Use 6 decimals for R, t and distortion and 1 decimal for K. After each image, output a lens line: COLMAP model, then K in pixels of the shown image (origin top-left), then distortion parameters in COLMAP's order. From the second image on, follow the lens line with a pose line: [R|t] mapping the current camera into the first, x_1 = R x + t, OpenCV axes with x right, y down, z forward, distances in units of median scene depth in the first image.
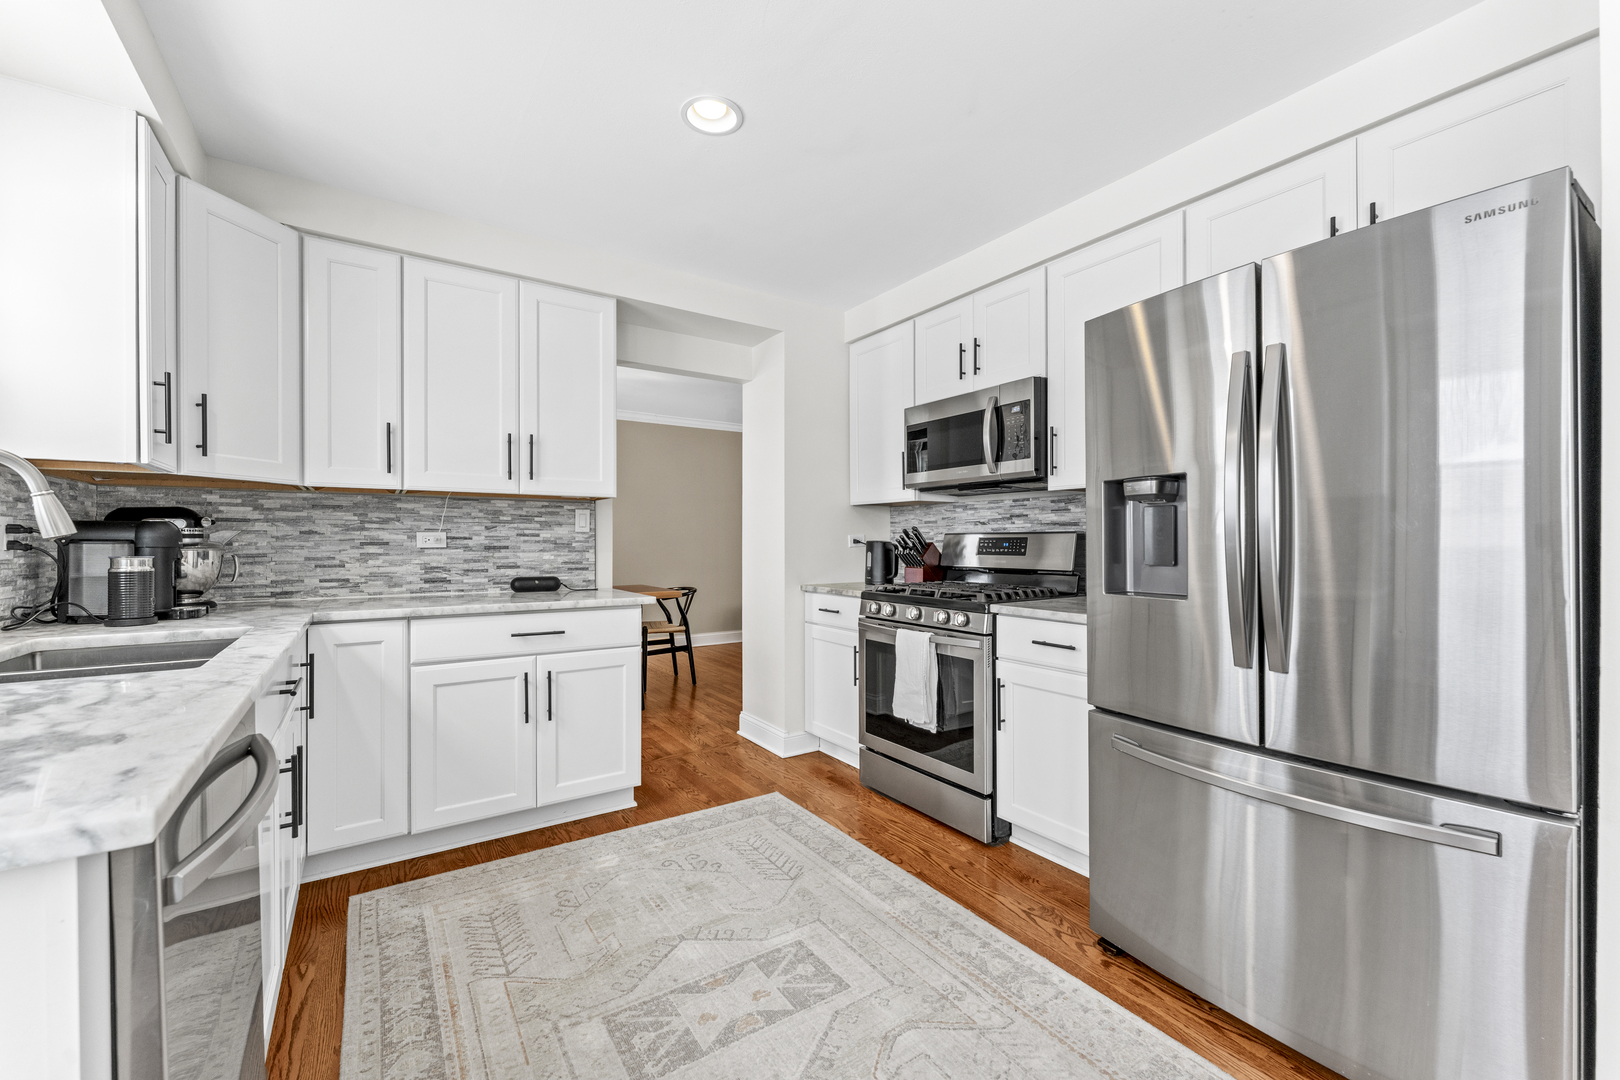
lens RADIAL K [[650.0, 0, 813.4], [0, 650.0, 543.7], [0, 0, 1]] dist [-0.004795, -0.000140]
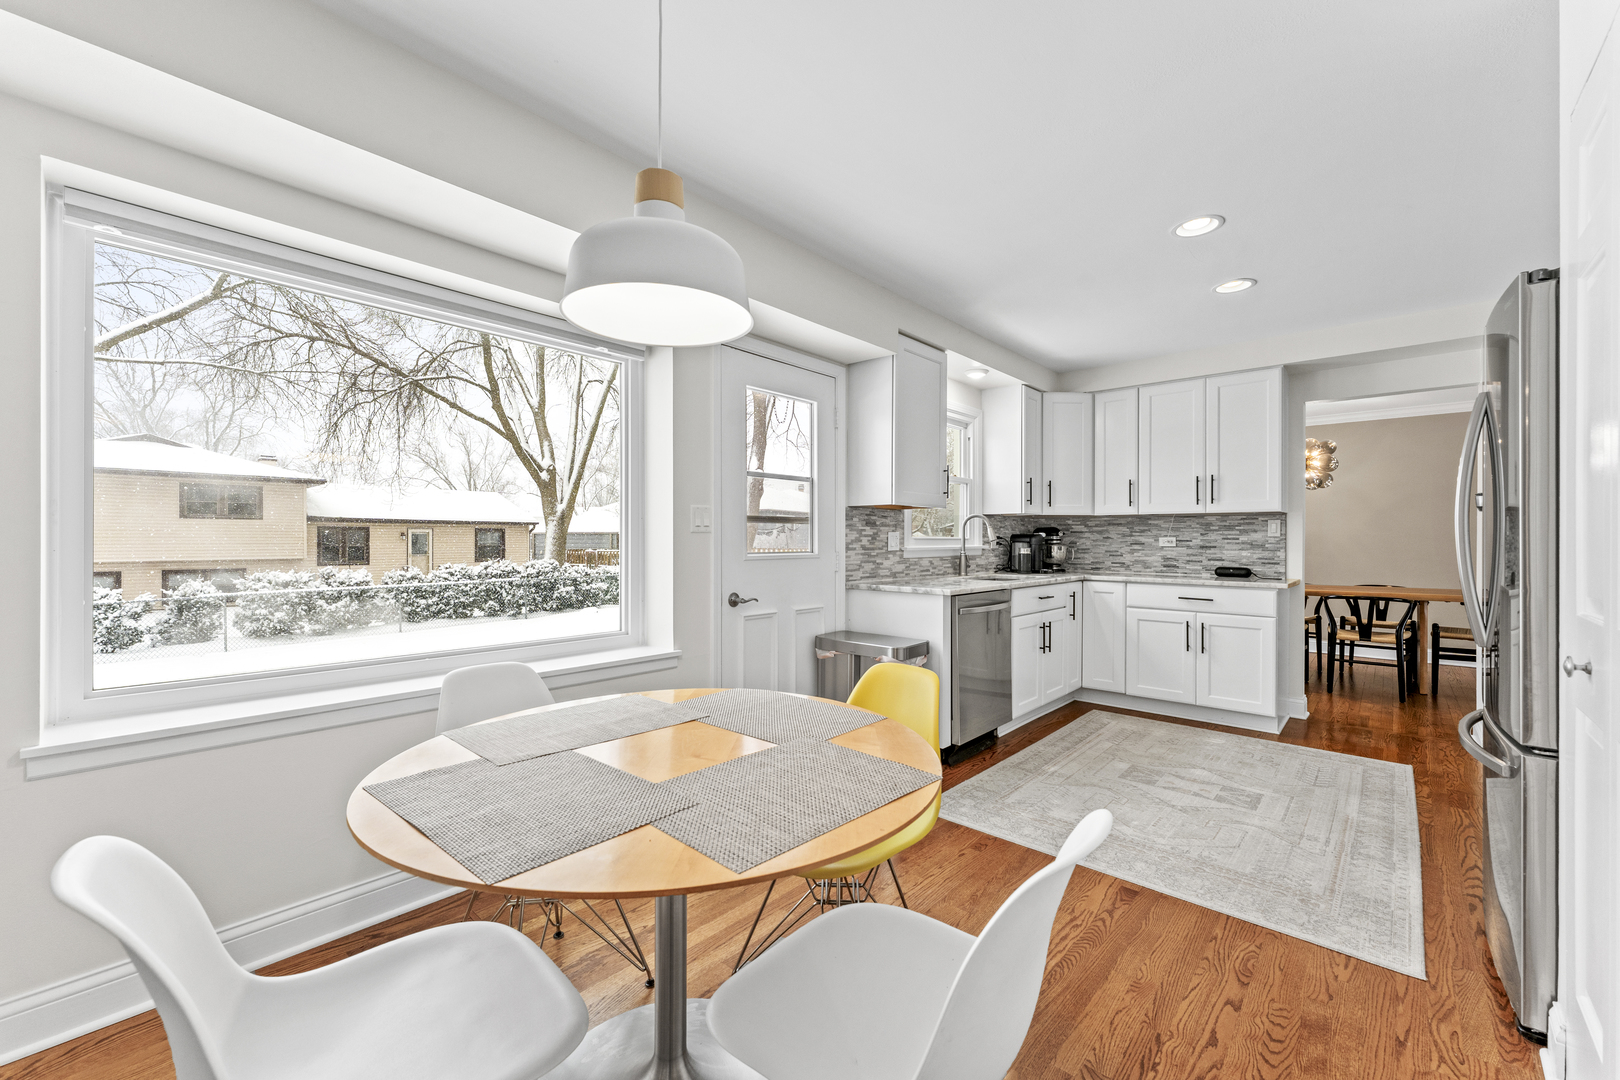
lens RADIAL K [[650.0, 0, 811.3], [0, 650.0, 545.0], [0, 0, 1]] dist [-0.004795, -0.000140]
pose [[0.243439, 0.009274, -0.969872, 0.947589], [-0.007909, 0.999940, 0.007577, -0.003484], [0.969884, 0.005826, 0.243498, -0.356028]]
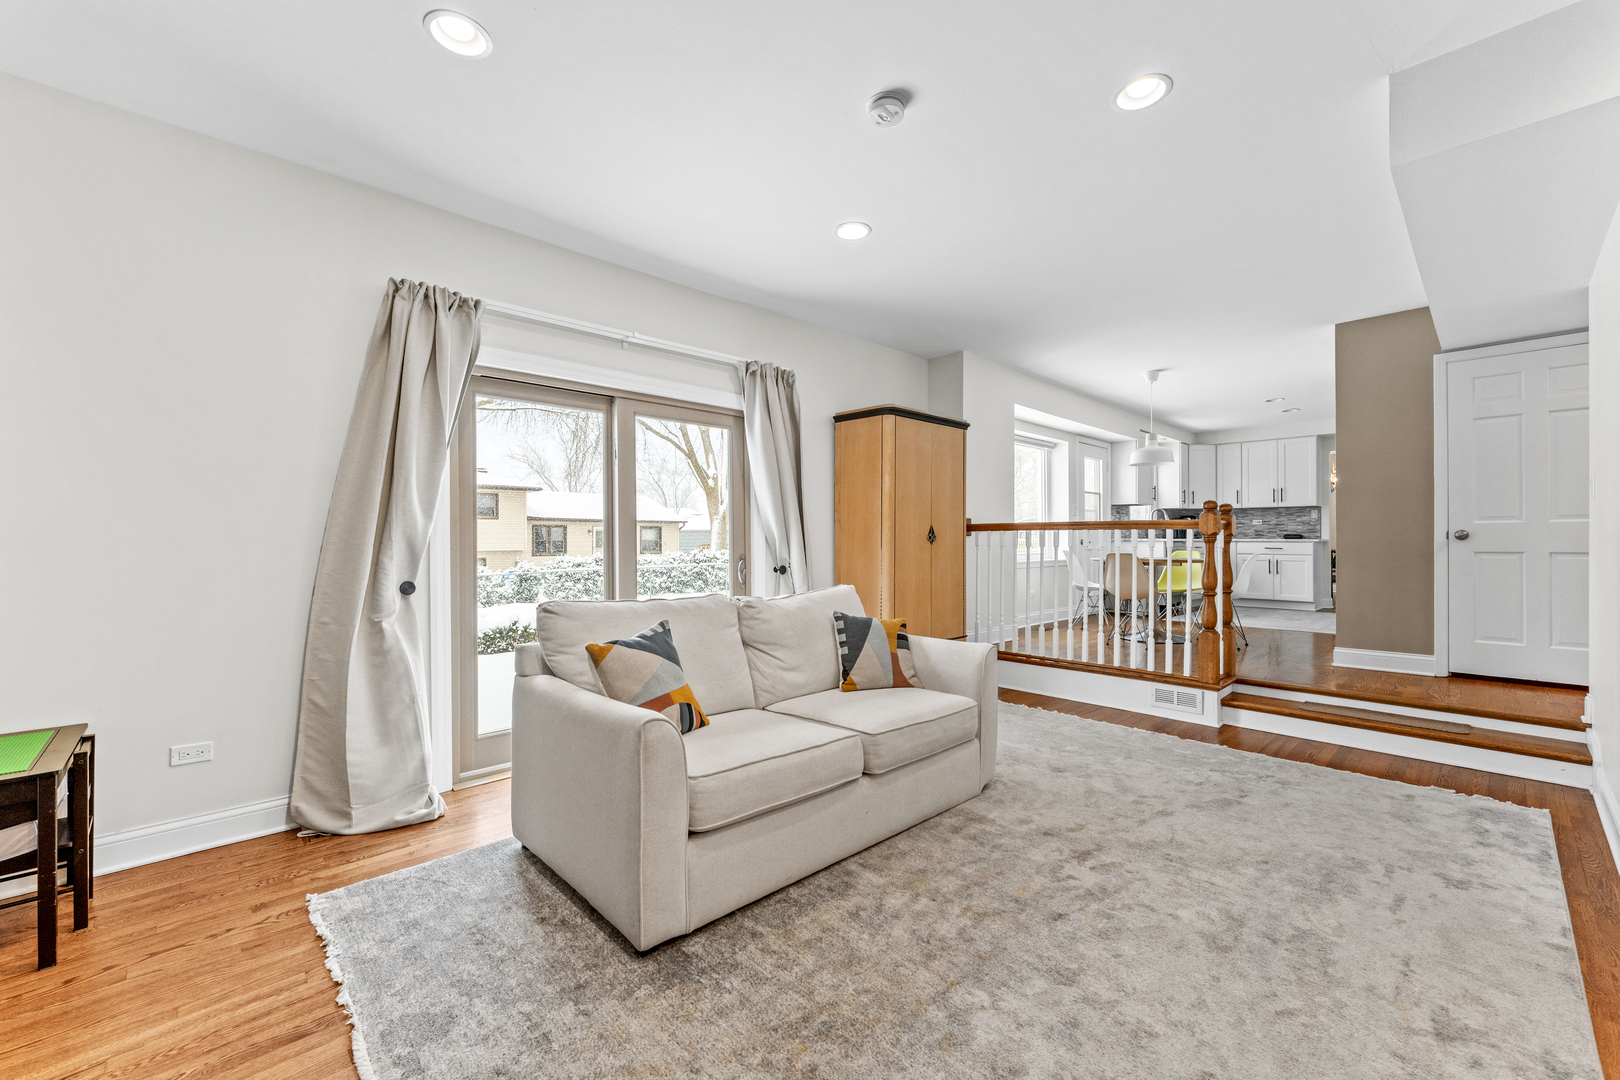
lens RADIAL K [[650.0, 0, 808.2], [0, 650.0, 537.3], [0, 0, 1]] dist [-0.004795, -0.000140]
pose [[0.159964, -0.002564, -0.987120, 2.585361], [-0.004121, 0.999986, -0.003266, 0.103998], [0.987114, 0.004590, 0.159951, -1.990271]]
